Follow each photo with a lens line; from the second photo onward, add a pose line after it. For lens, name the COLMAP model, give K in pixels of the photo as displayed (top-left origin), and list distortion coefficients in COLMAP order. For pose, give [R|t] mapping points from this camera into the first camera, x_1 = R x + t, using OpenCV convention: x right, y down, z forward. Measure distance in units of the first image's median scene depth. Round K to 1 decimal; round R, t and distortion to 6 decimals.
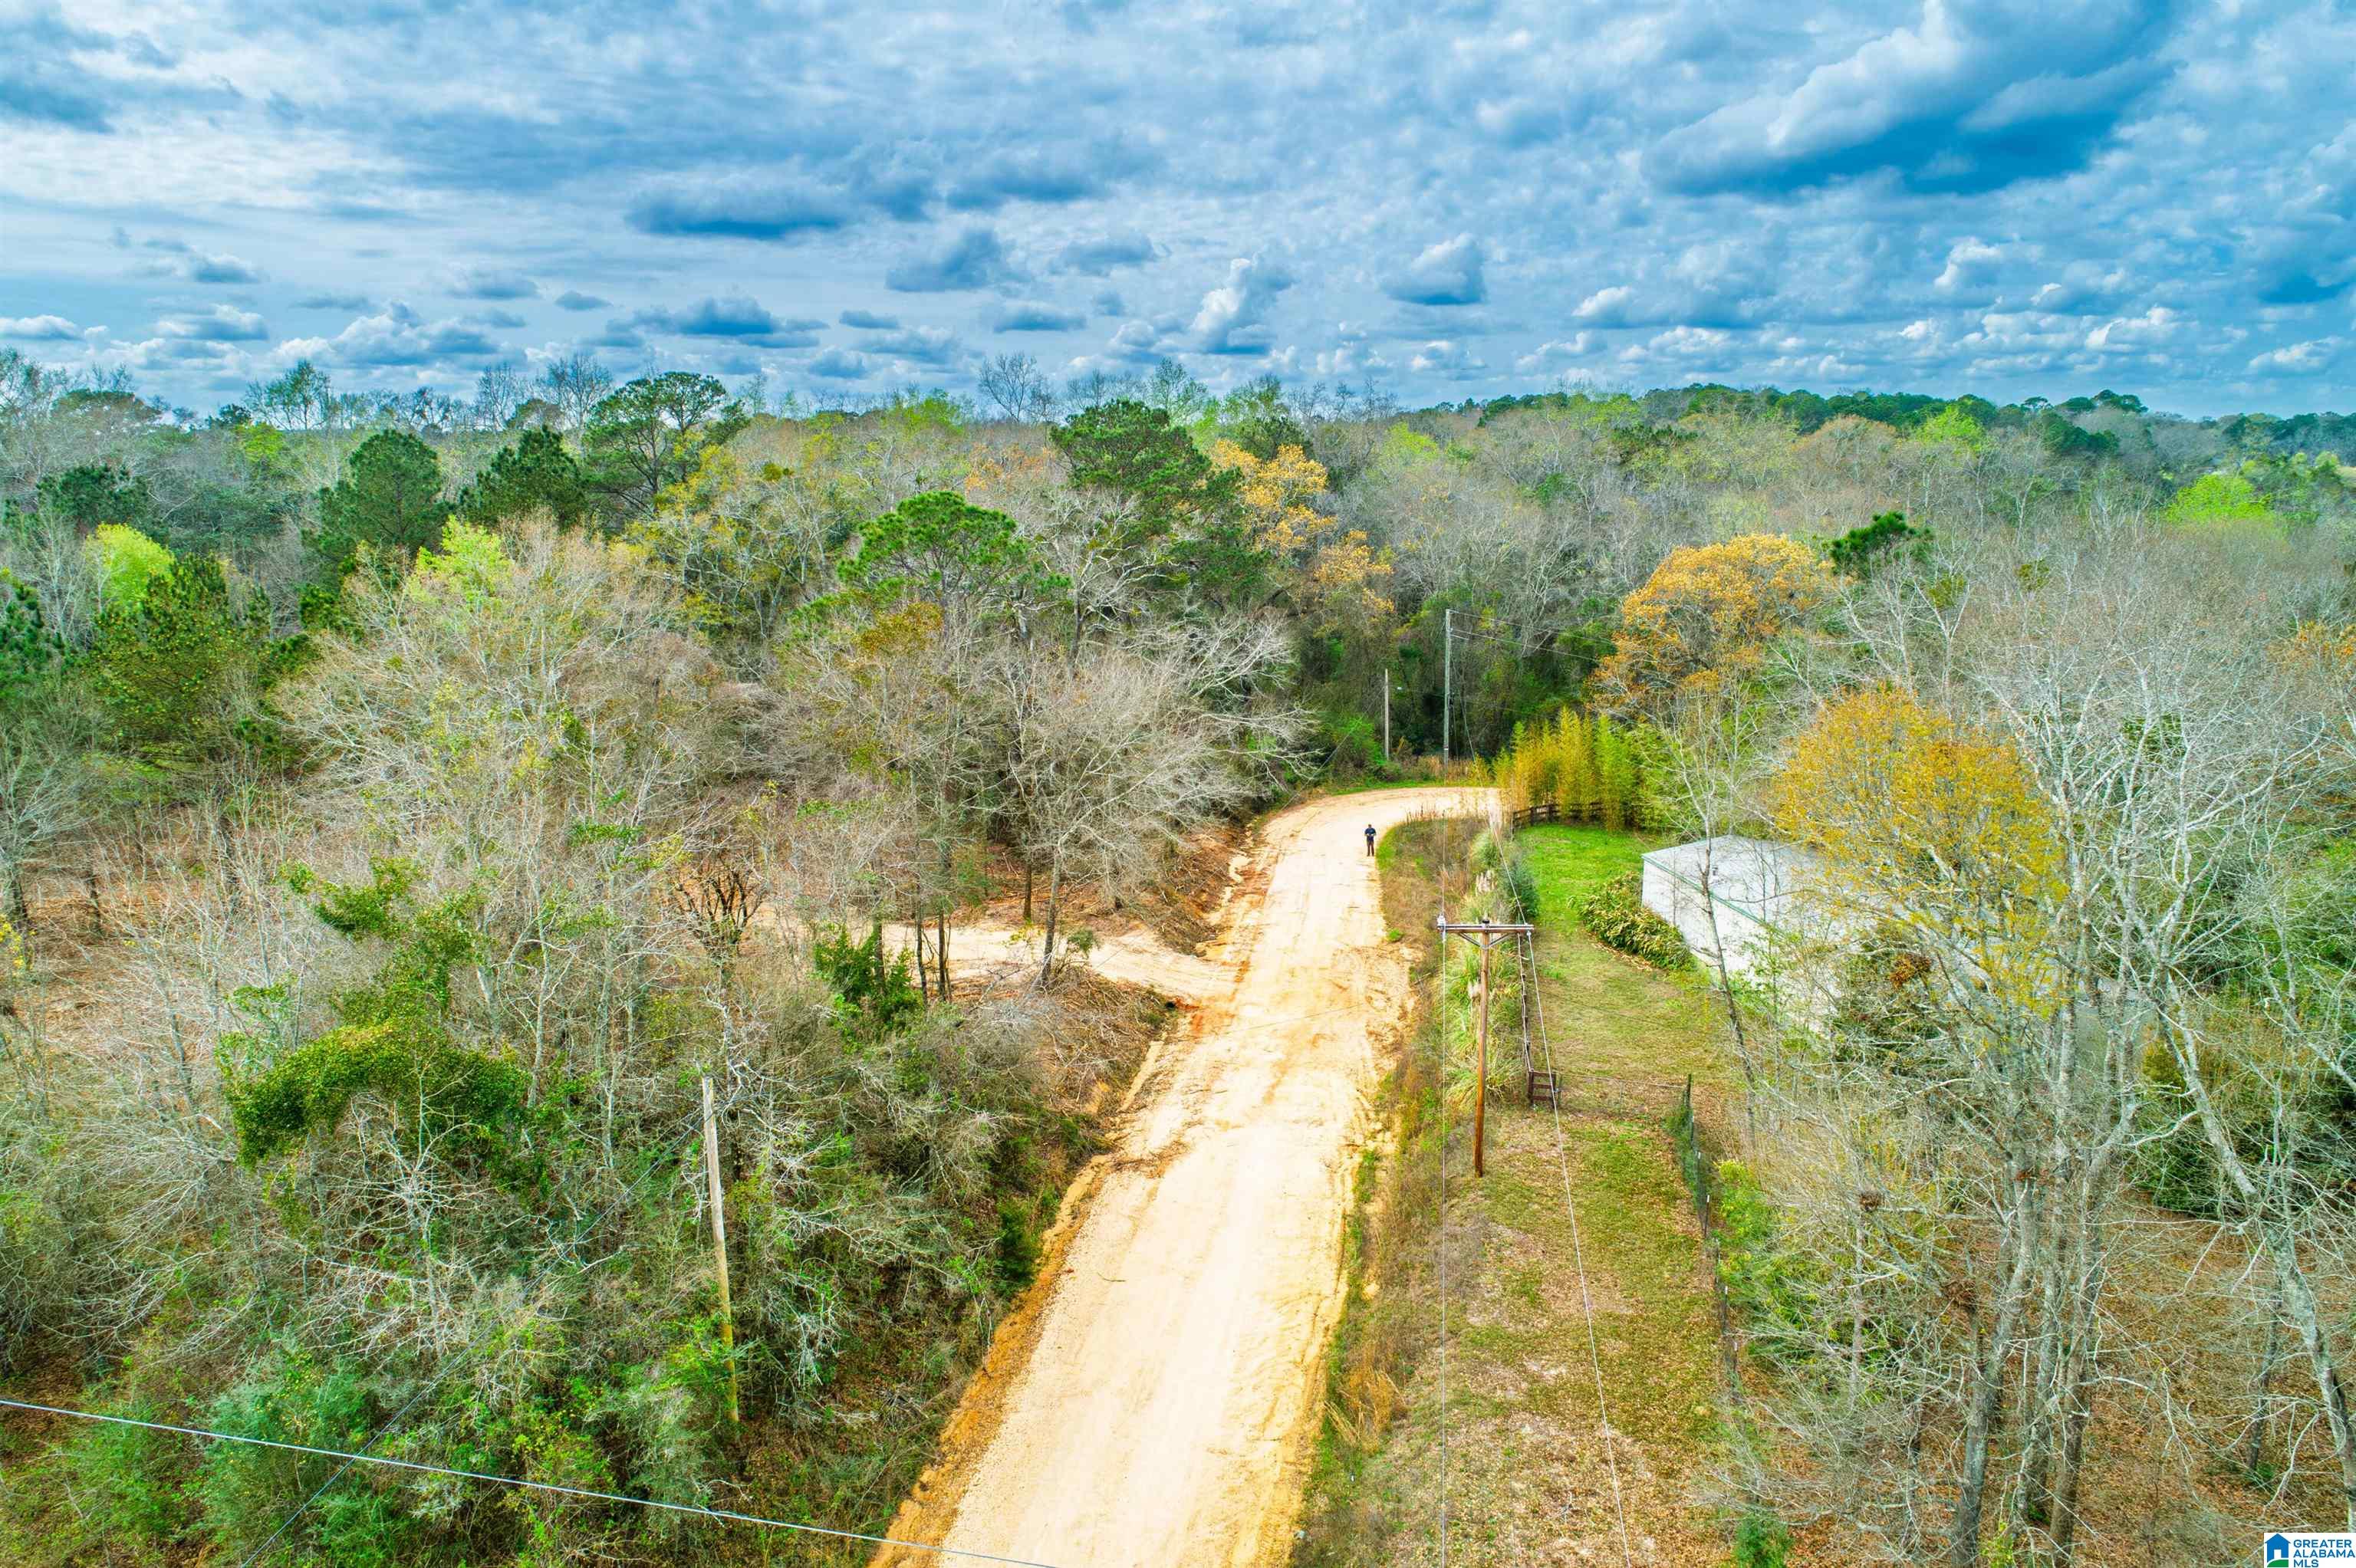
lens RADIAL K [[1629.5, 0, 1179.3], [0, 1629.5, 780.7], [0, 0, 1]] dist [-0.001828, 0.011139]
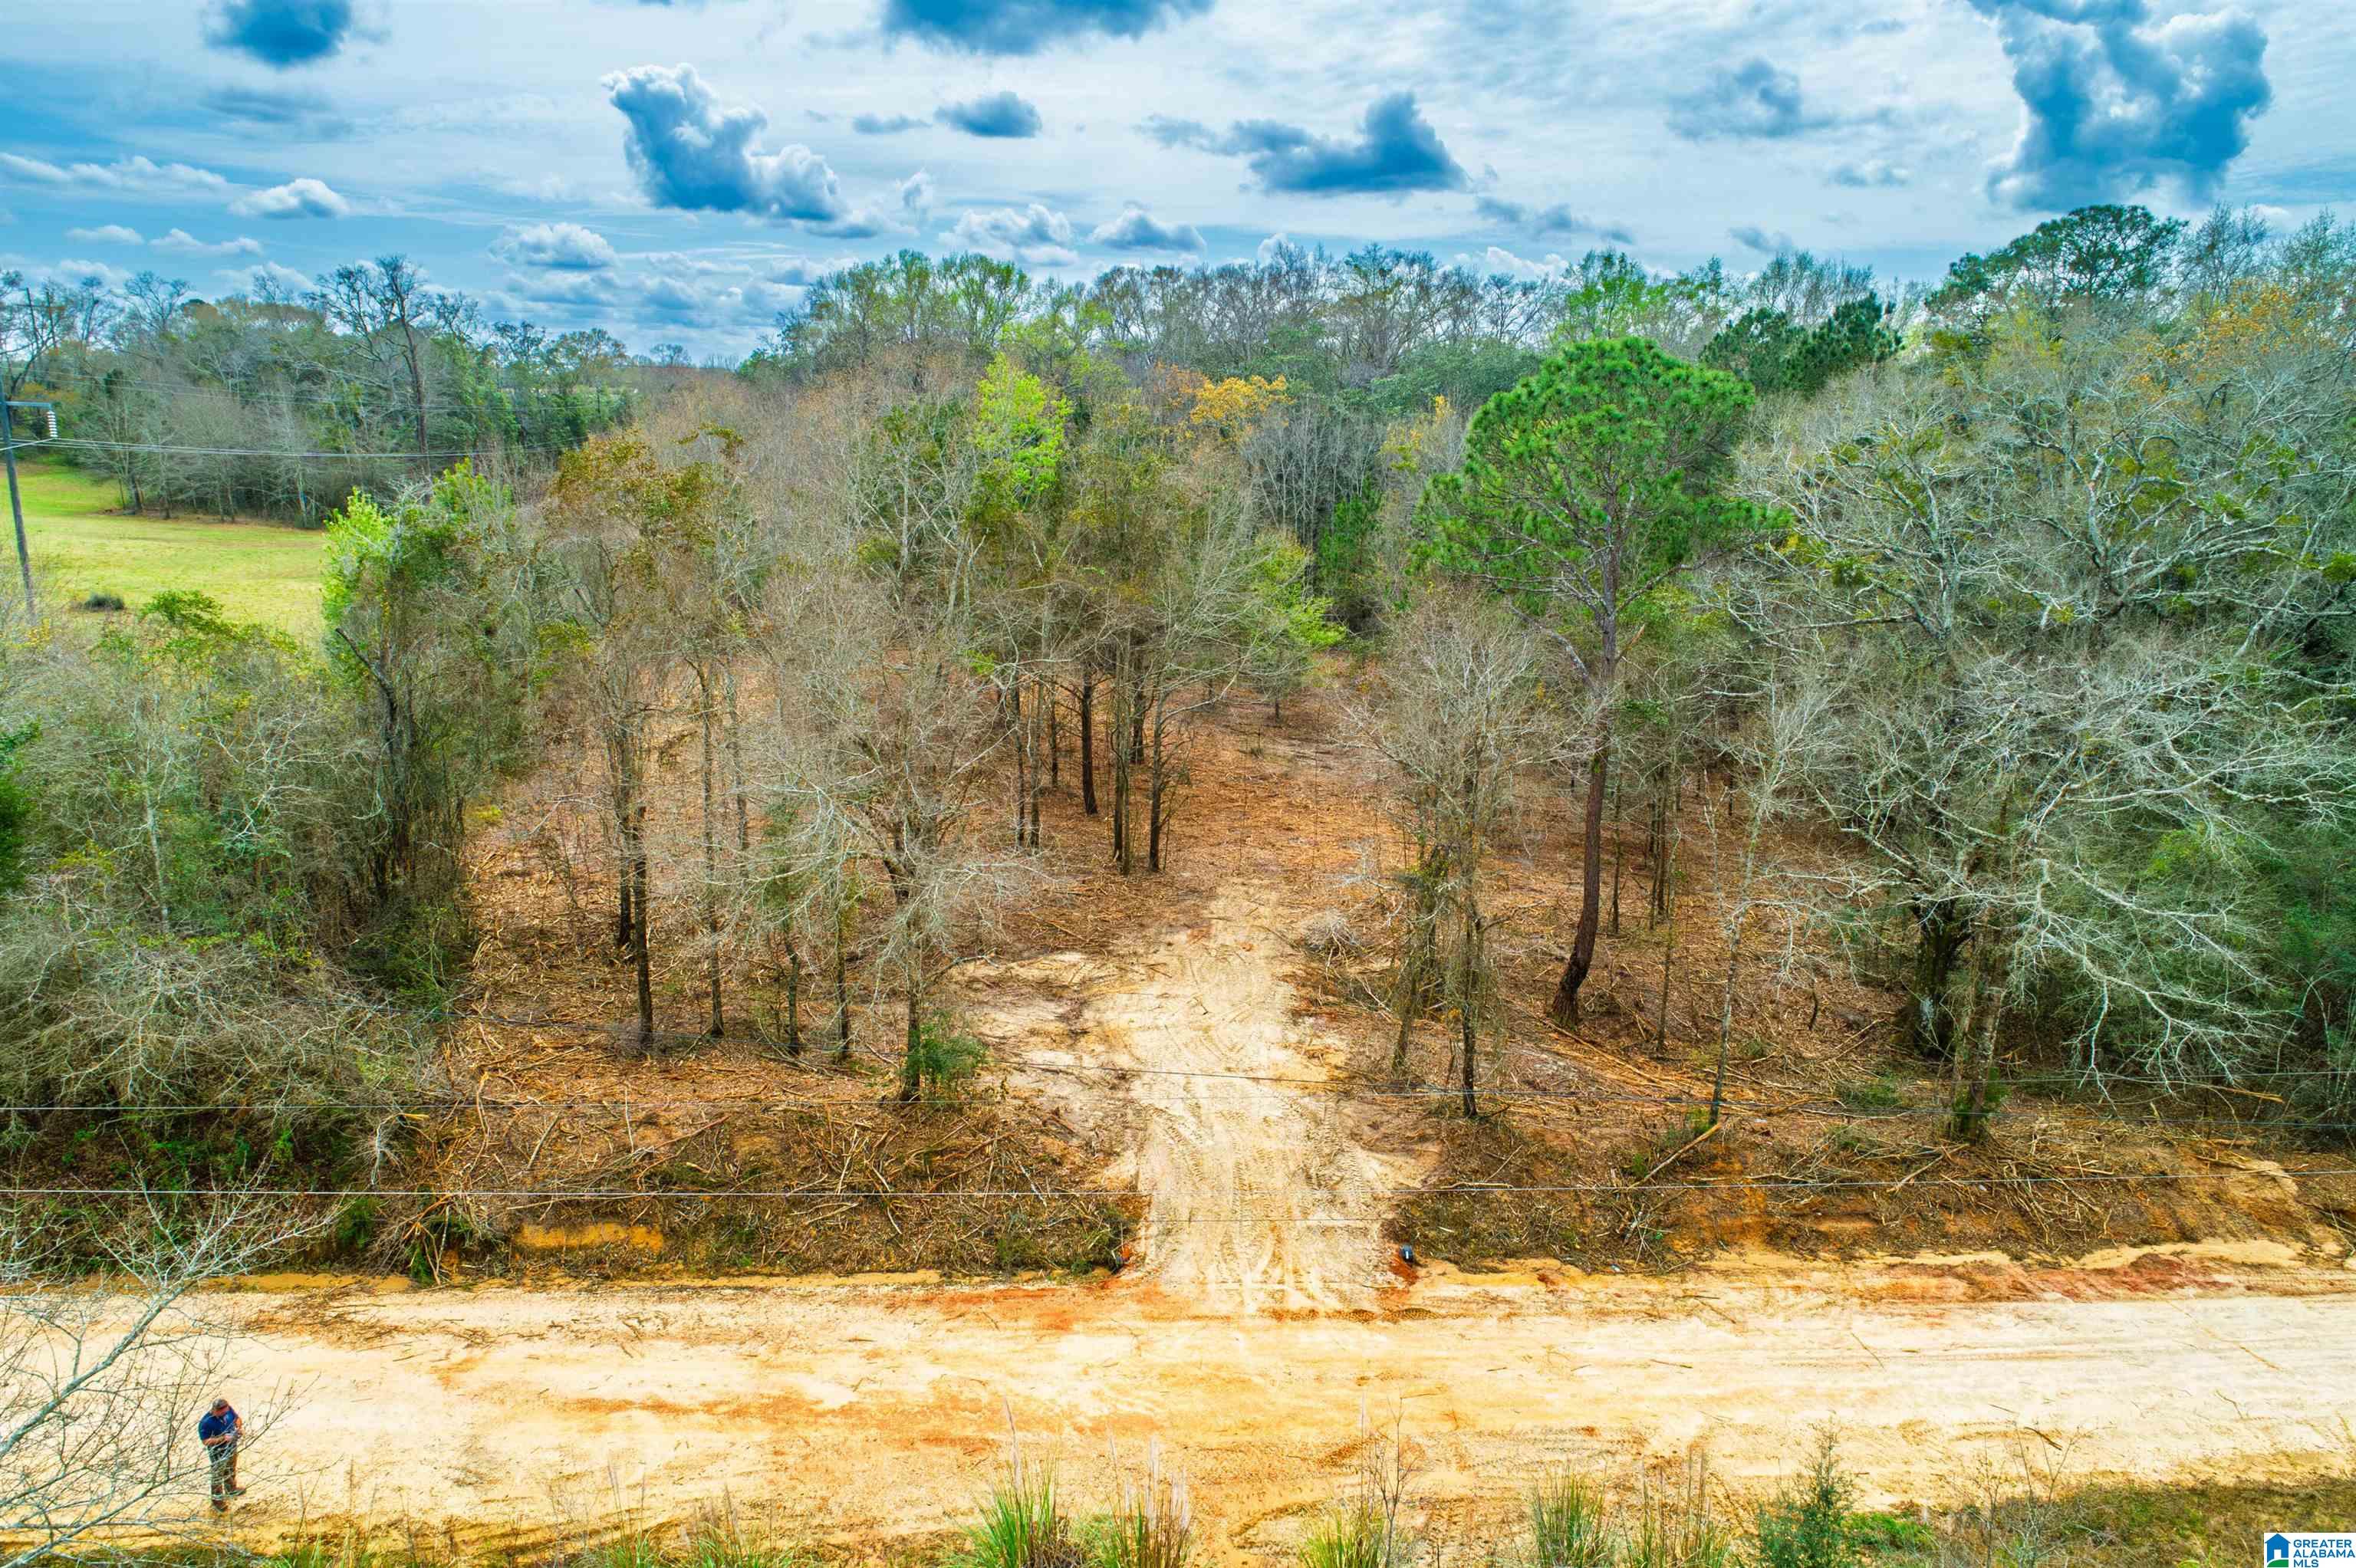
lens RADIAL K [[1629.5, 0, 1179.3], [0, 1629.5, 780.7], [0, 0, 1]] dist [-0.001828, 0.011139]
pose [[0.242472, 0.234421, -0.941411, 0.482087], [-0.215959, 0.959063, 0.183194, -0.119971], [0.945817, 0.158887, 0.283171, 0.868387]]
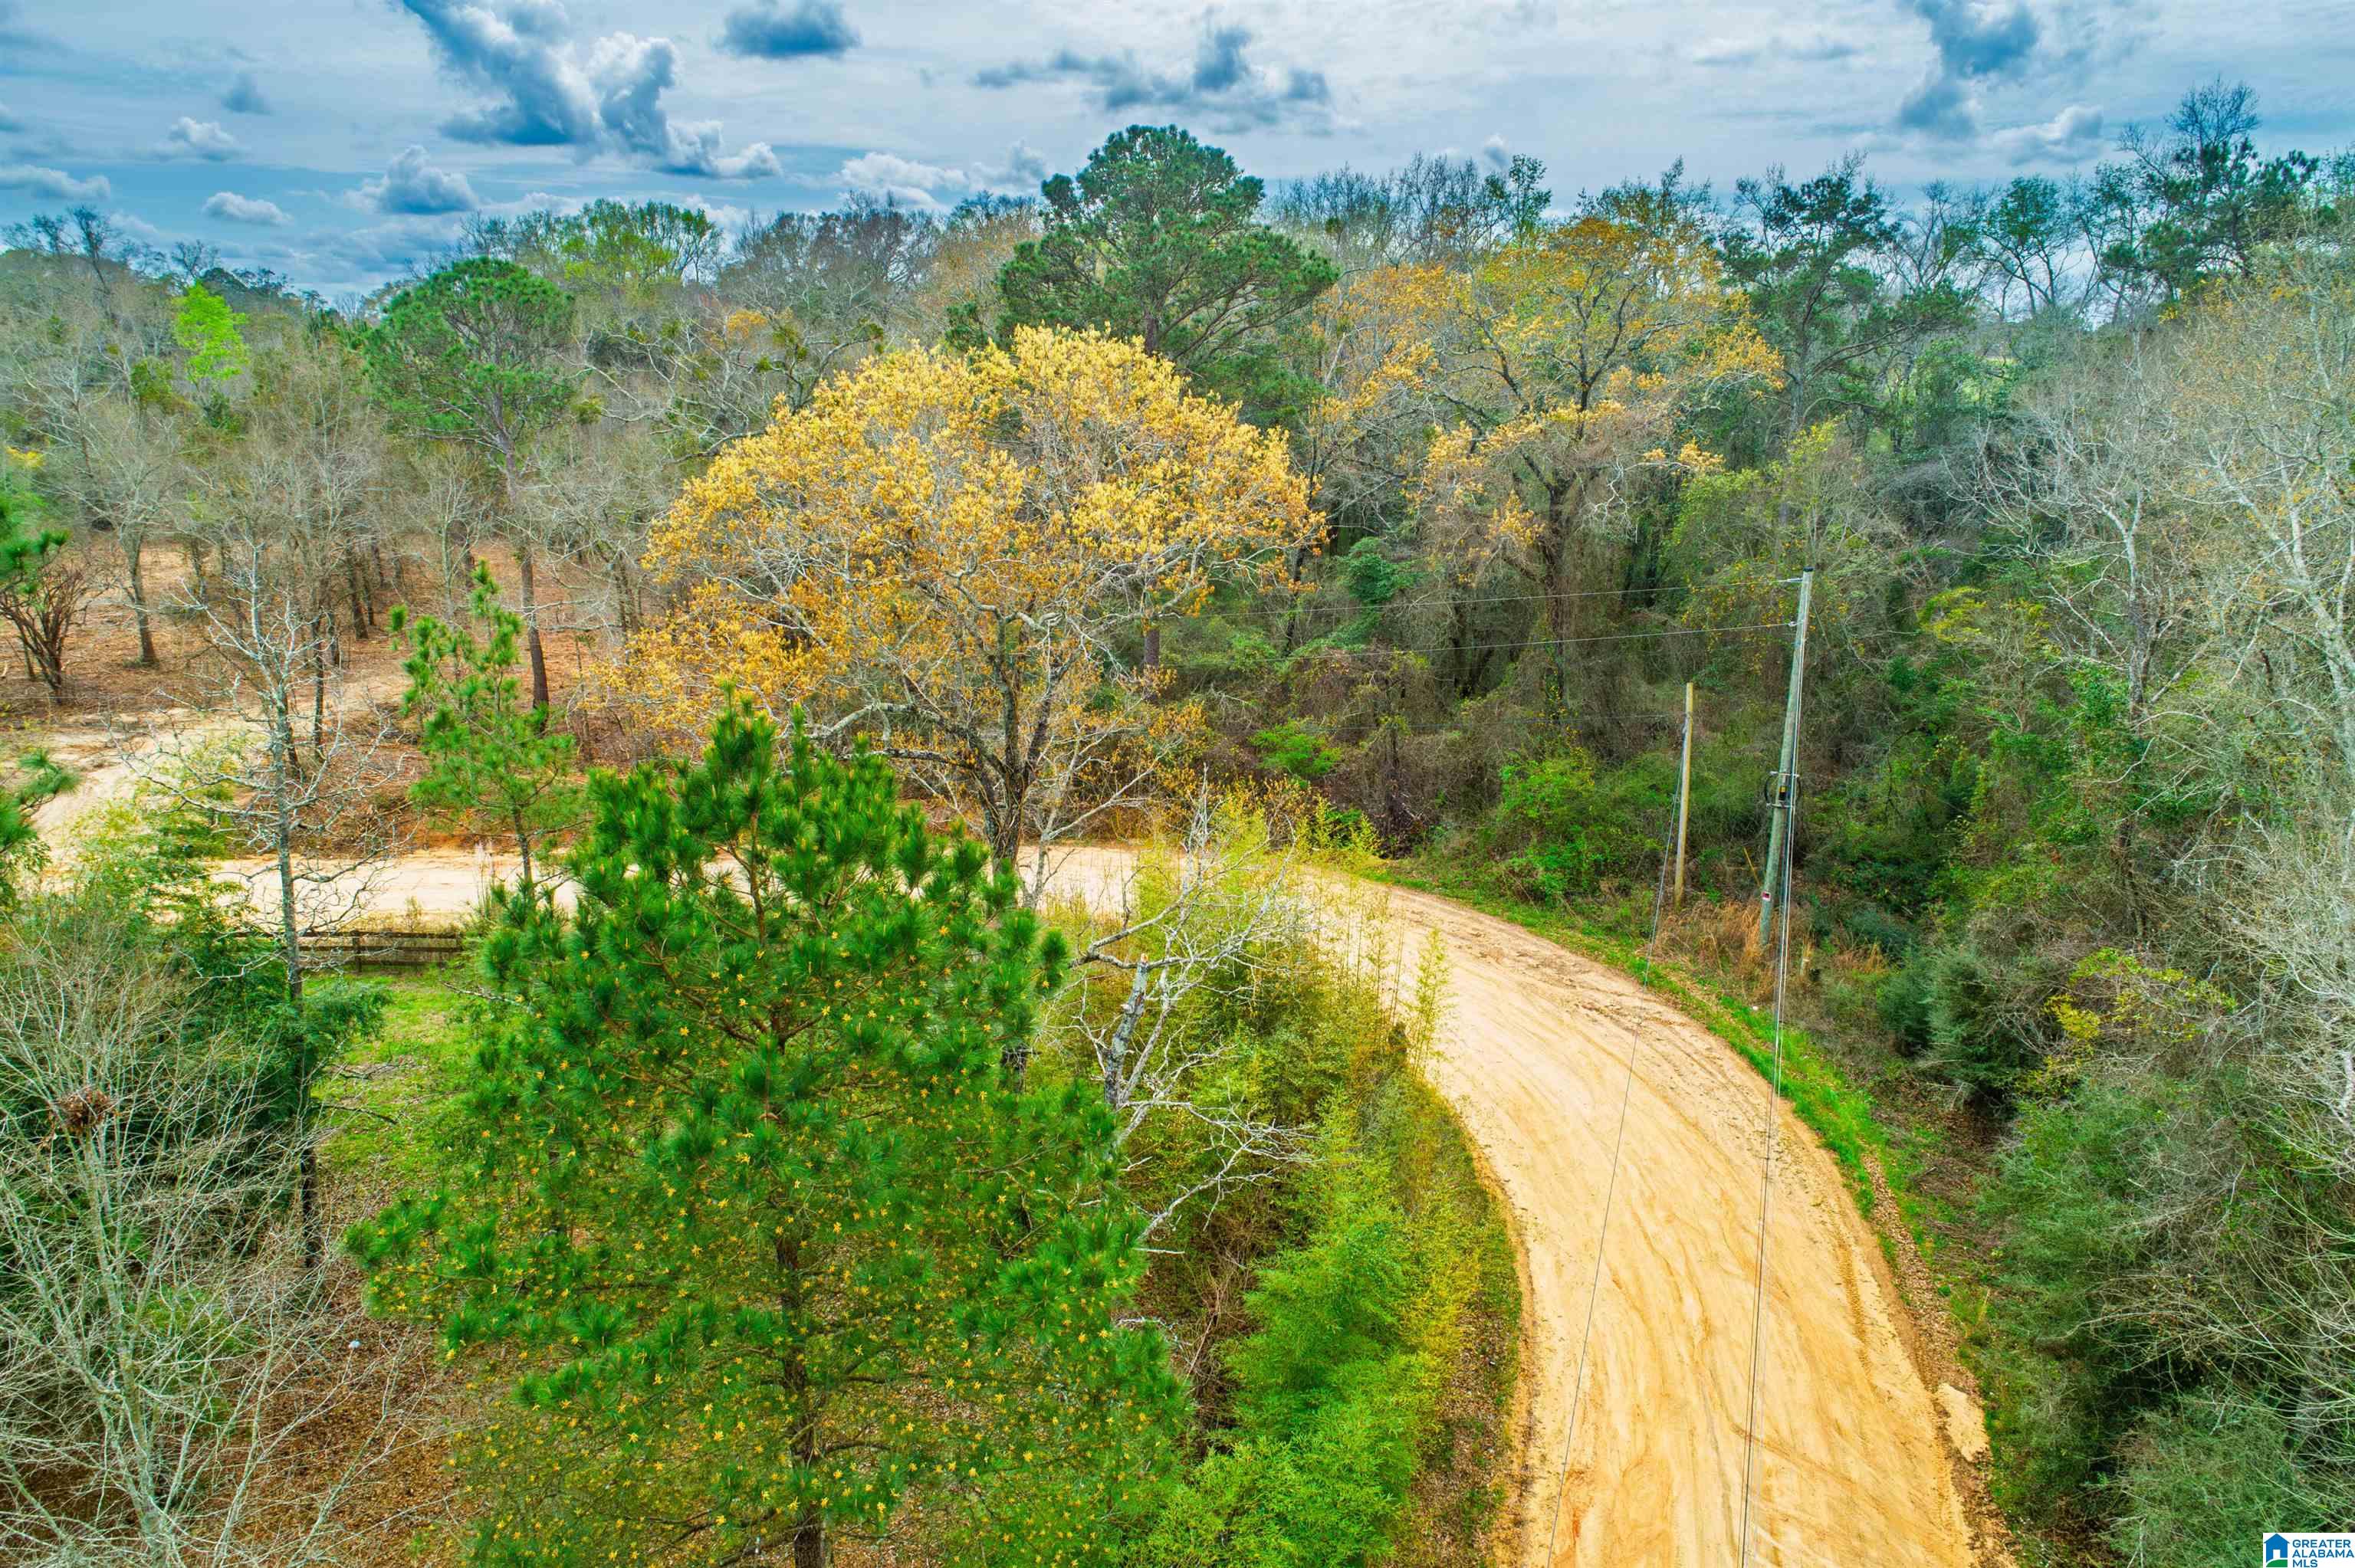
lens RADIAL K [[1589.6, 0, 1200.5], [0, 1589.6, 752.9], [0, 0, 1]] dist [0.040295, -0.044198]
pose [[0.285800, 0.245548, -0.926296, 0.951690], [-0.208612, 0.959375, 0.189952, -0.204562], [0.935307, 0.138948, 0.325414, 1.350540]]
